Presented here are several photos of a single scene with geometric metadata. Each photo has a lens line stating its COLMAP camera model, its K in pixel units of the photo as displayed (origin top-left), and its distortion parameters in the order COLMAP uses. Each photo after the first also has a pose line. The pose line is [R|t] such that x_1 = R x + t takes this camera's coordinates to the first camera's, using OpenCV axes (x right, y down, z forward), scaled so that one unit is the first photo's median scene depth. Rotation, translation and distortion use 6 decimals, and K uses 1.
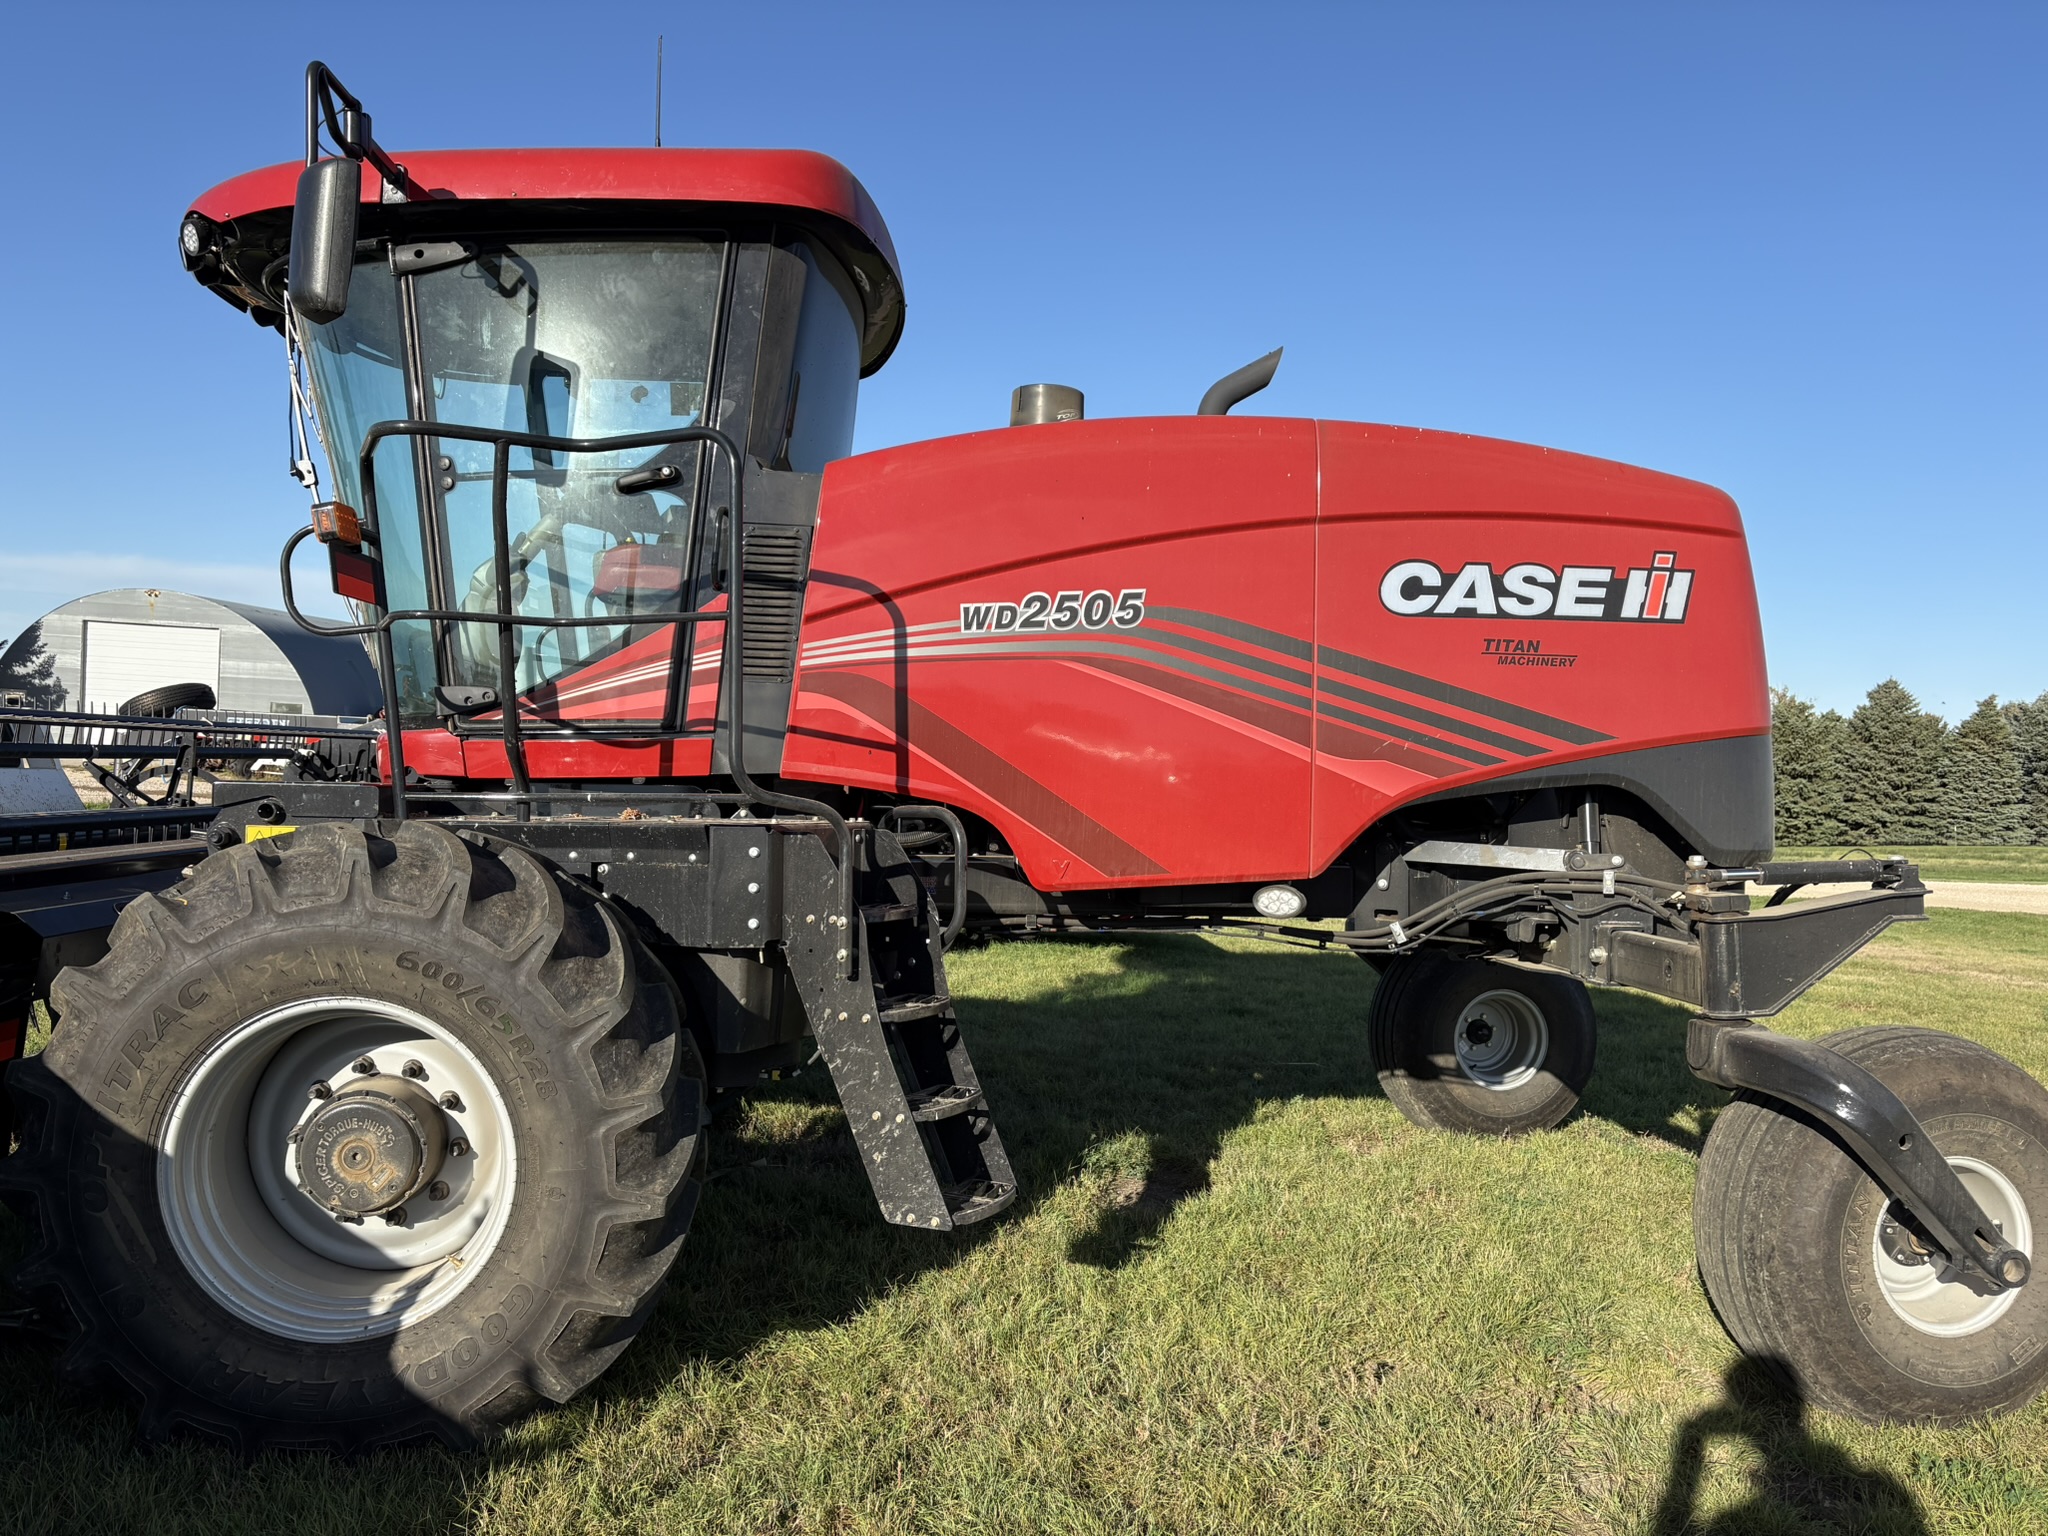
lens RADIAL K [[1543.7, 0, 1016.2], [0, 1543.7, 768.2], [0, 0, 1]] dist [0.044418, -0.049434]
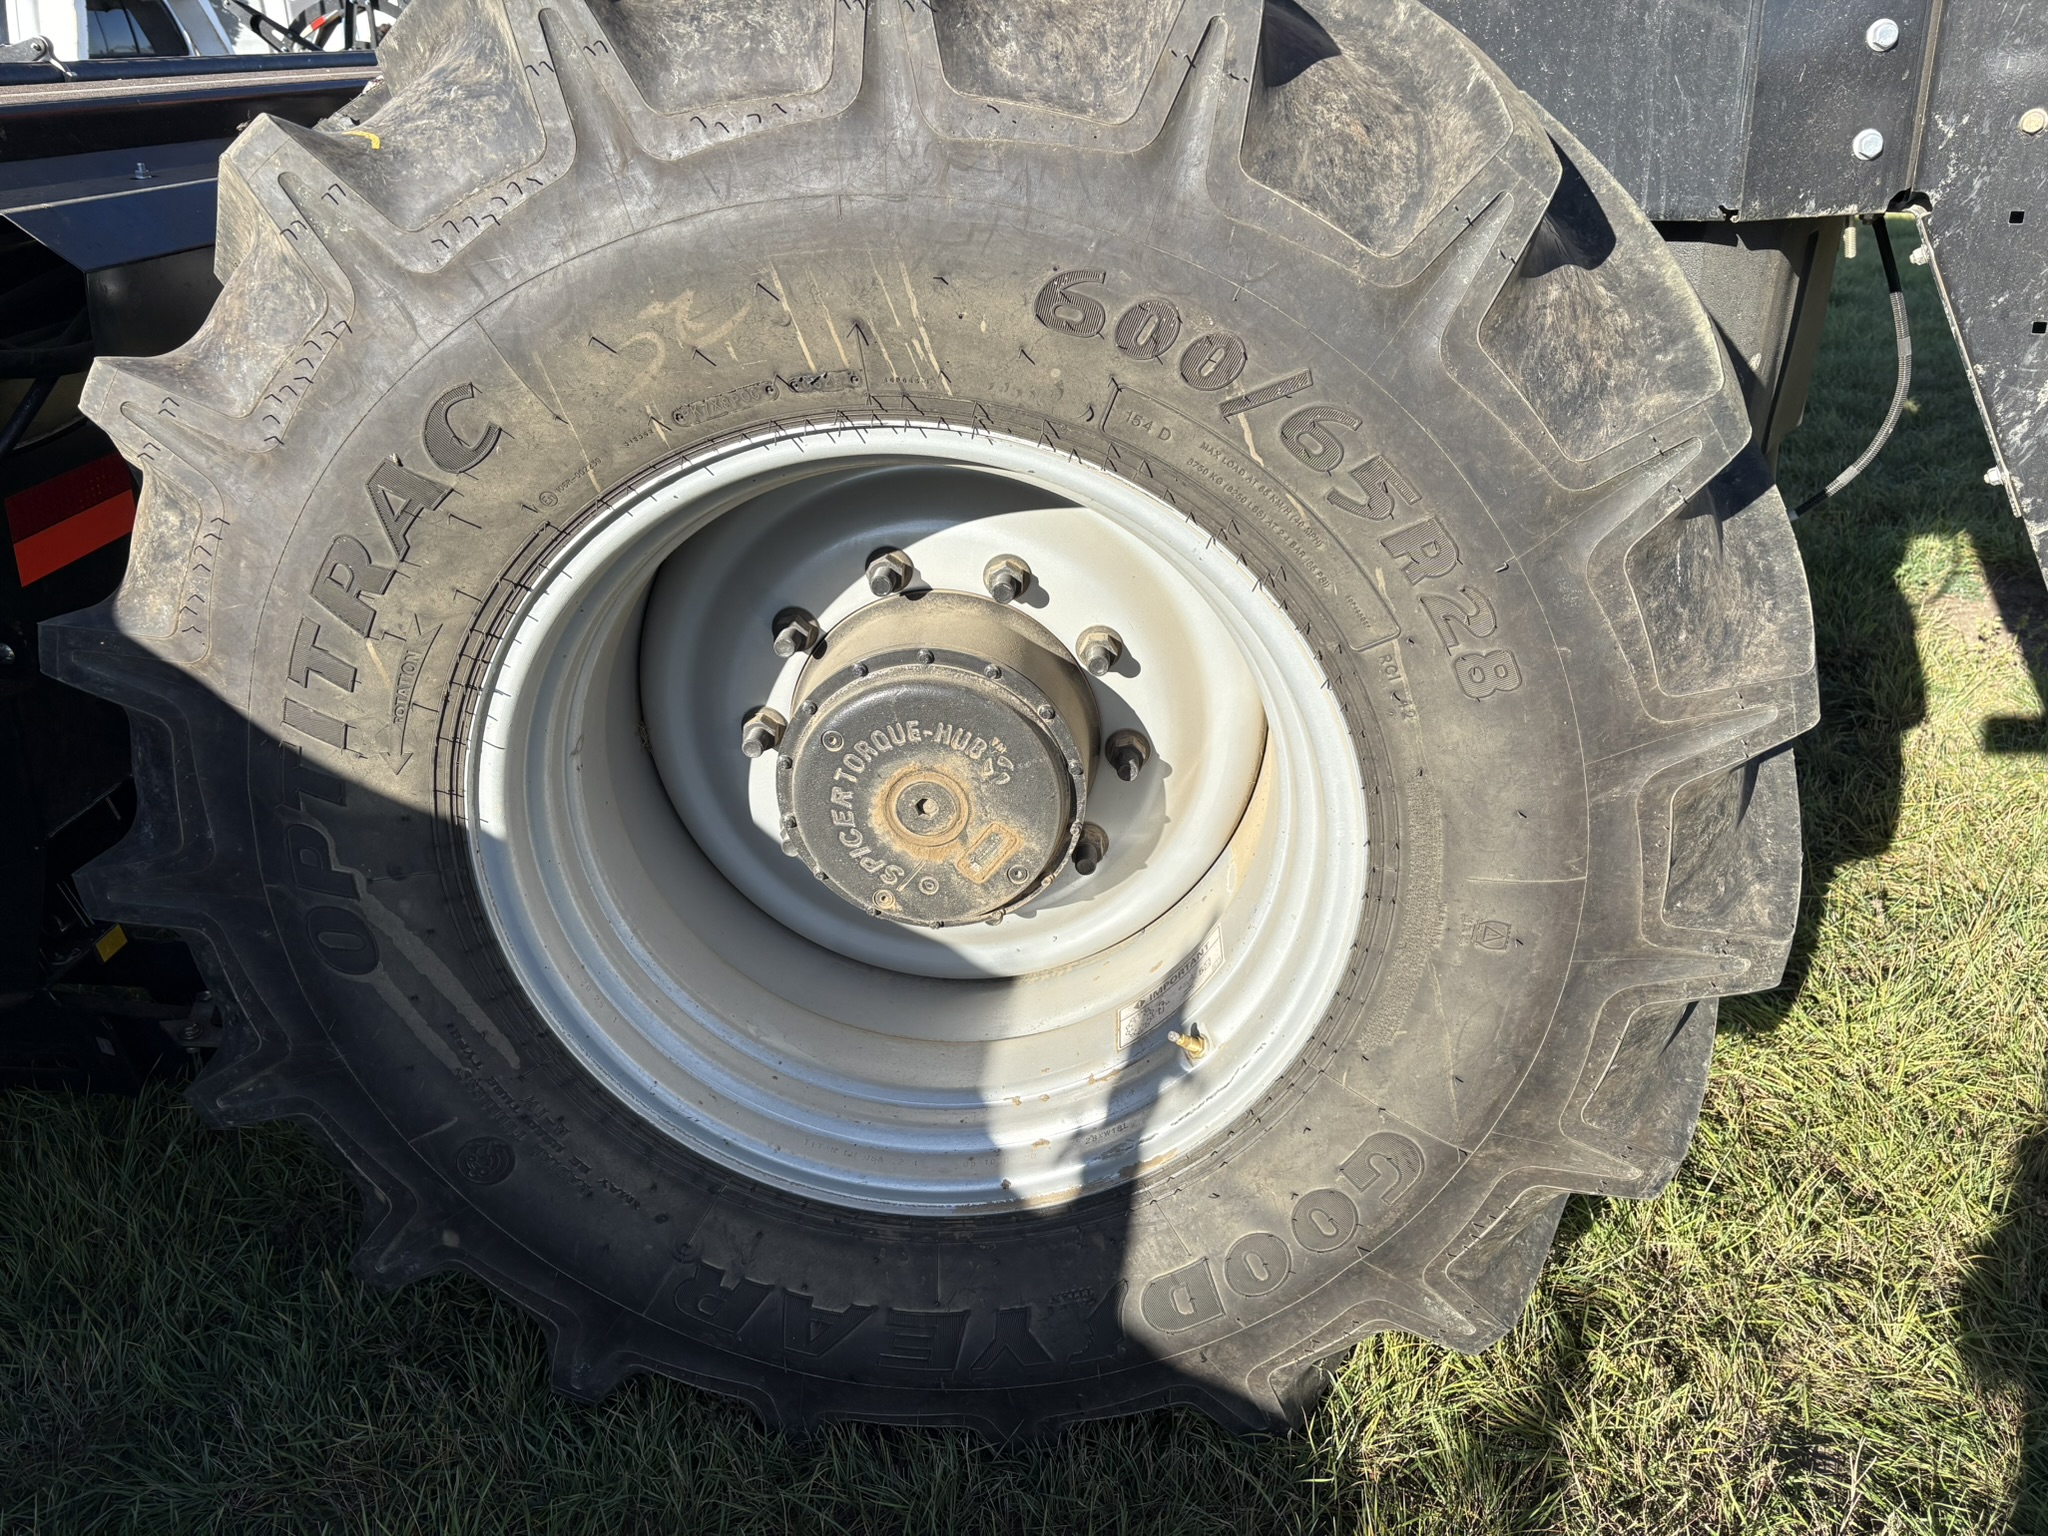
lens RADIAL K [[1543.7, 0, 1016.1], [0, 1543.7, 775.7], [0, 0, 1]] dist [0.044418, -0.049434]
pose [[0.988553, 0.000437, -0.150871, -0.352821], [0.064327, 0.903324, 0.424109, 0.076142], [0.136471, -0.428959, 0.892956, 0.672019]]
